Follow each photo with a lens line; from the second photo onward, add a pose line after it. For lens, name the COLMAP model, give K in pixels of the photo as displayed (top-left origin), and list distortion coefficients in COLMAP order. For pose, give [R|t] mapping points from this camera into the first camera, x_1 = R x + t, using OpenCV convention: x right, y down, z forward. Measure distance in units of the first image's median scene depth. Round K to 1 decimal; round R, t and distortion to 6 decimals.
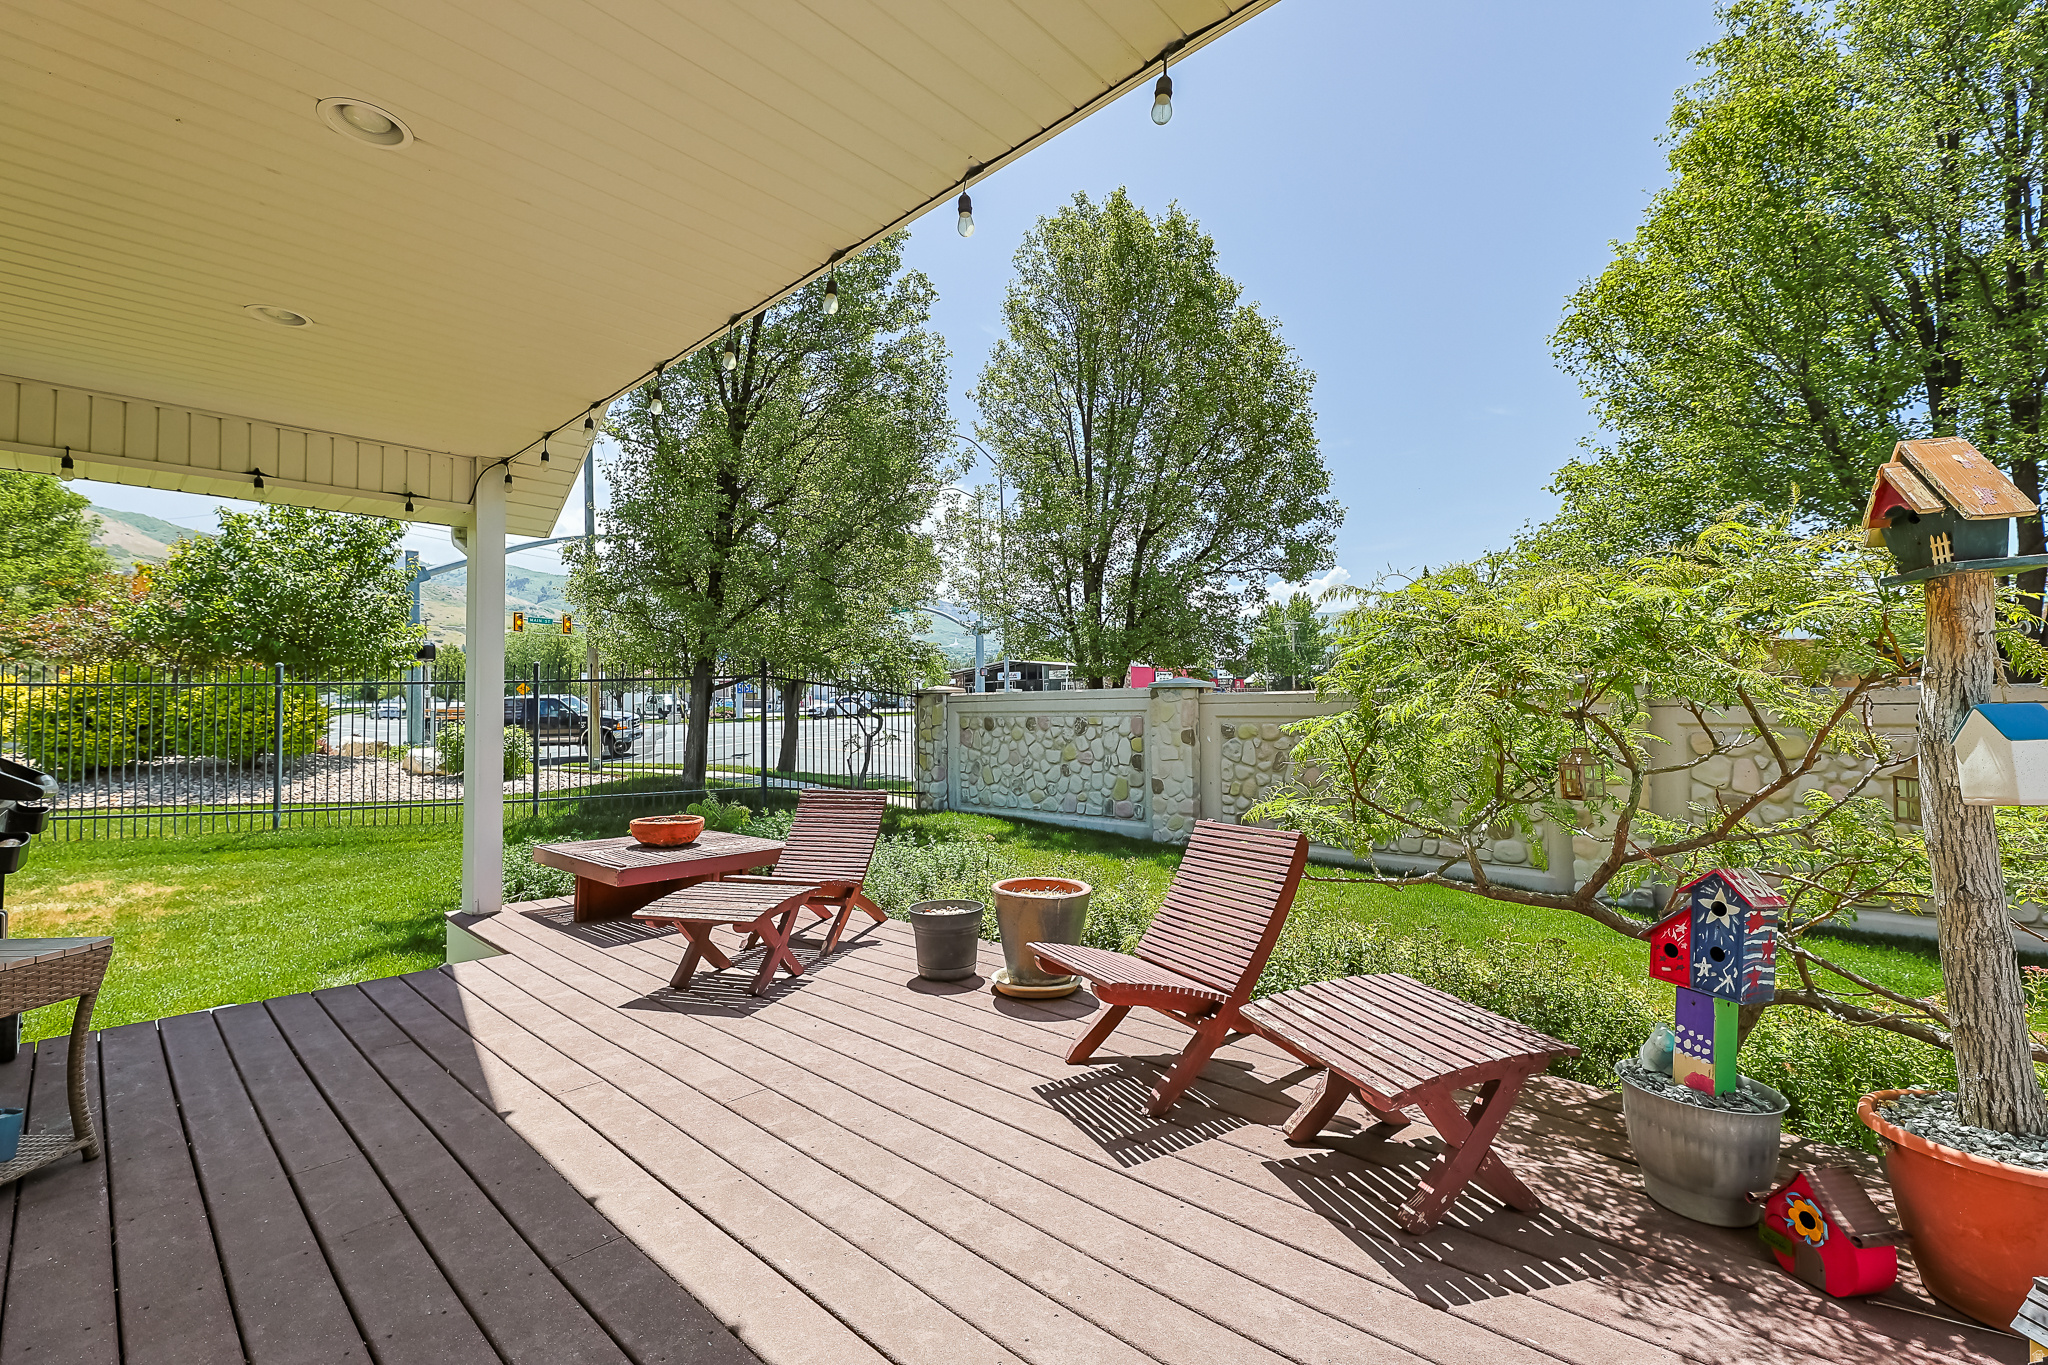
lens RADIAL K [[848.2, 0, 1026.5], [0, 848.2, 683.2], [0, 0, 1]] dist [-0.001803, -0.001983]
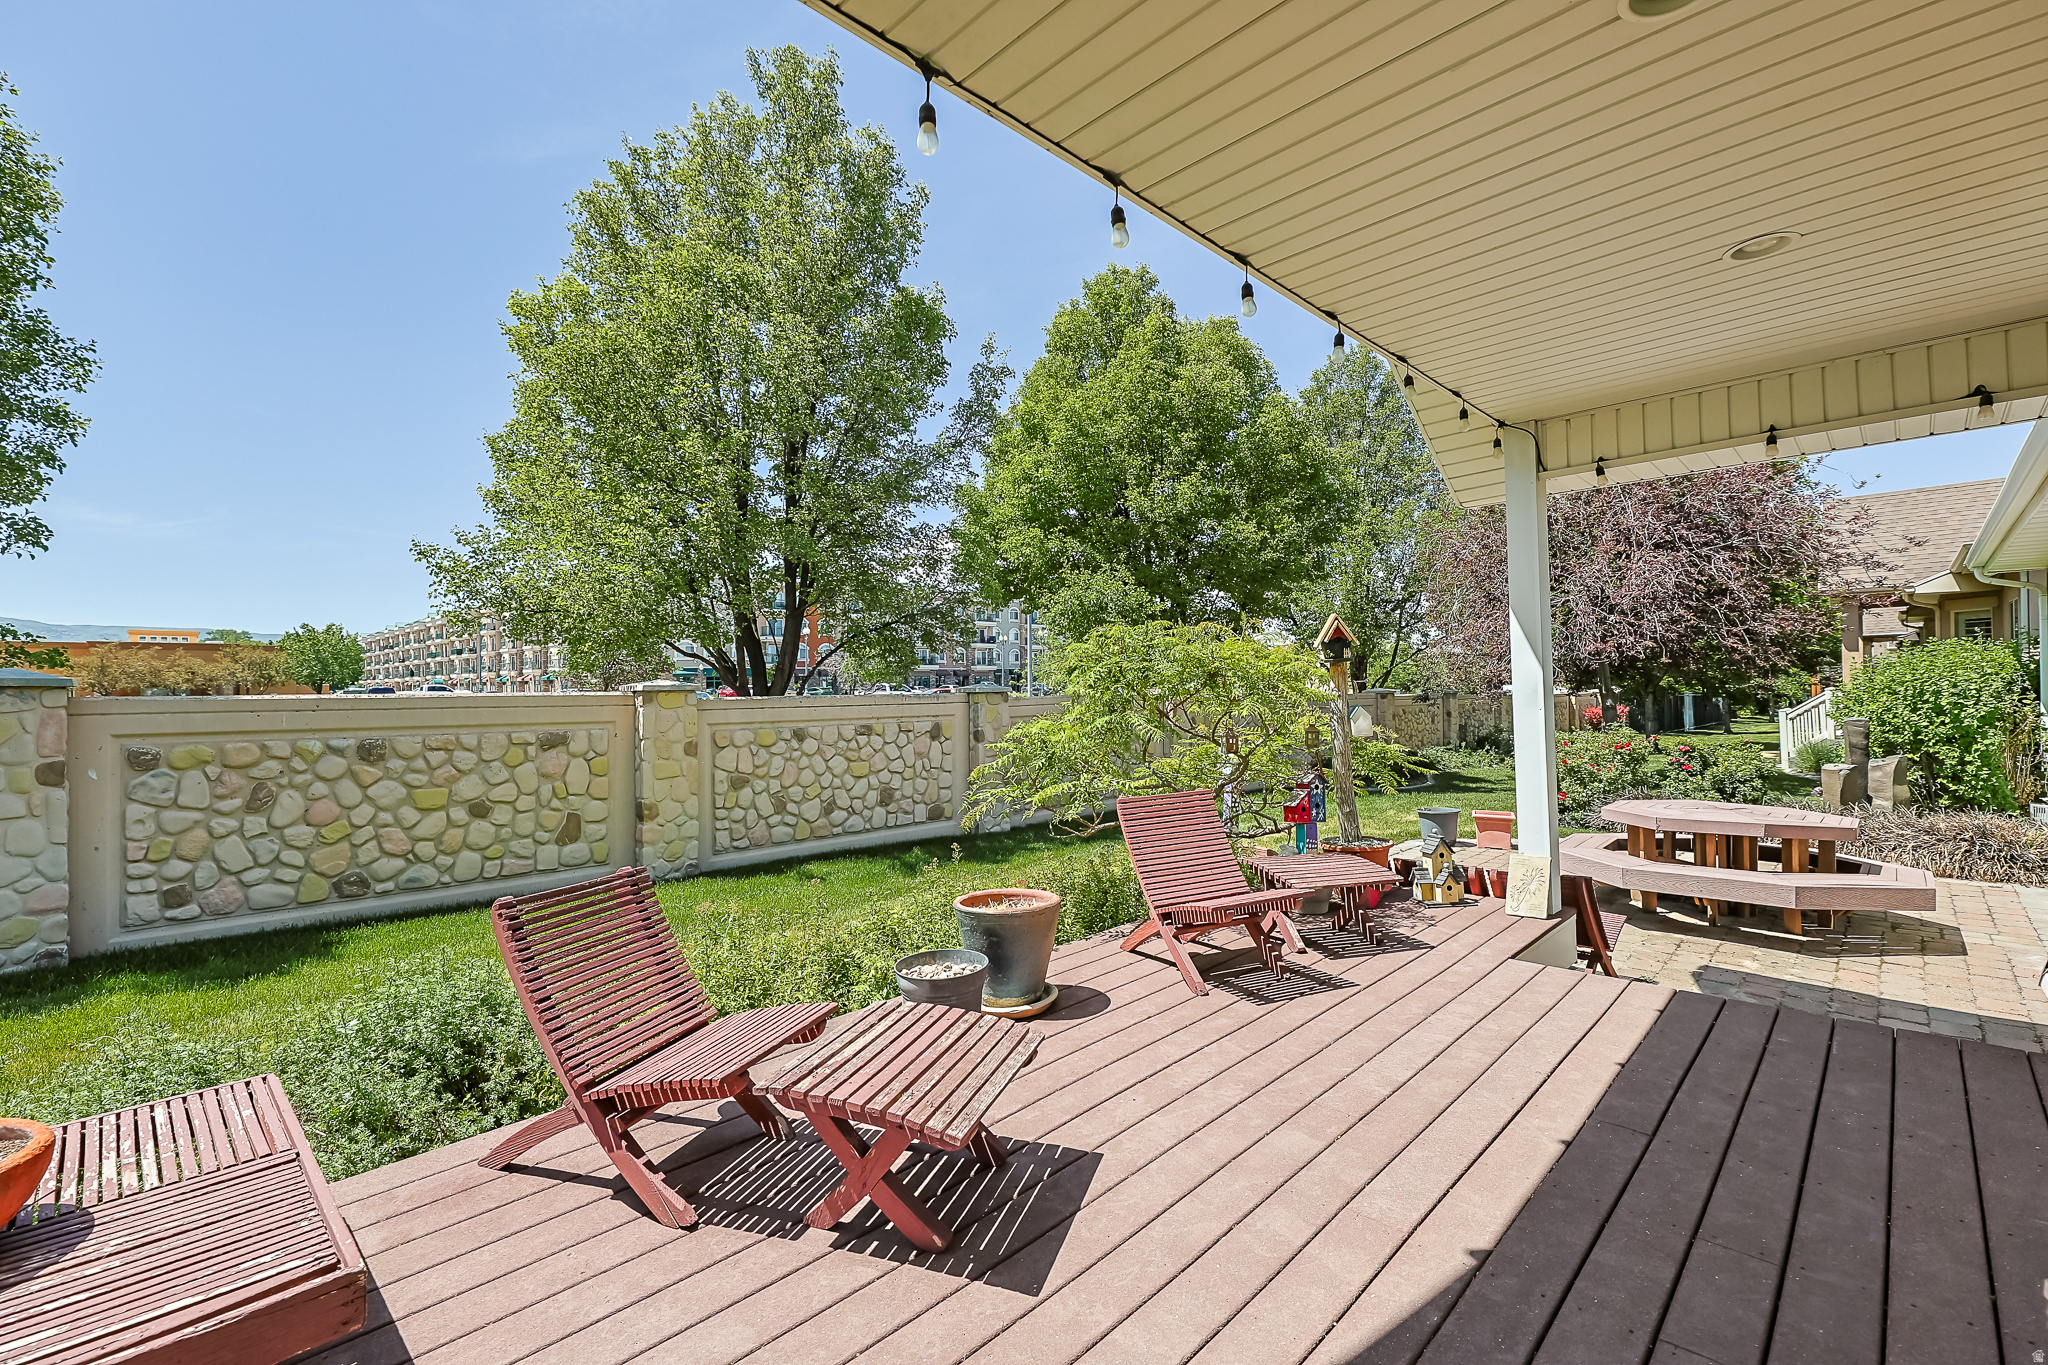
lens RADIAL K [[848.2, 0, 1027.7], [0, 848.2, 686.6], [0, 0, 1]] dist [-0.001803, -0.001983]
pose [[0.072887, 0.019916, 0.997141, -0.829792], [-0.015193, 0.999707, -0.018856, 0.015467], [-0.997224, -0.013775, 0.073168, 0.798893]]
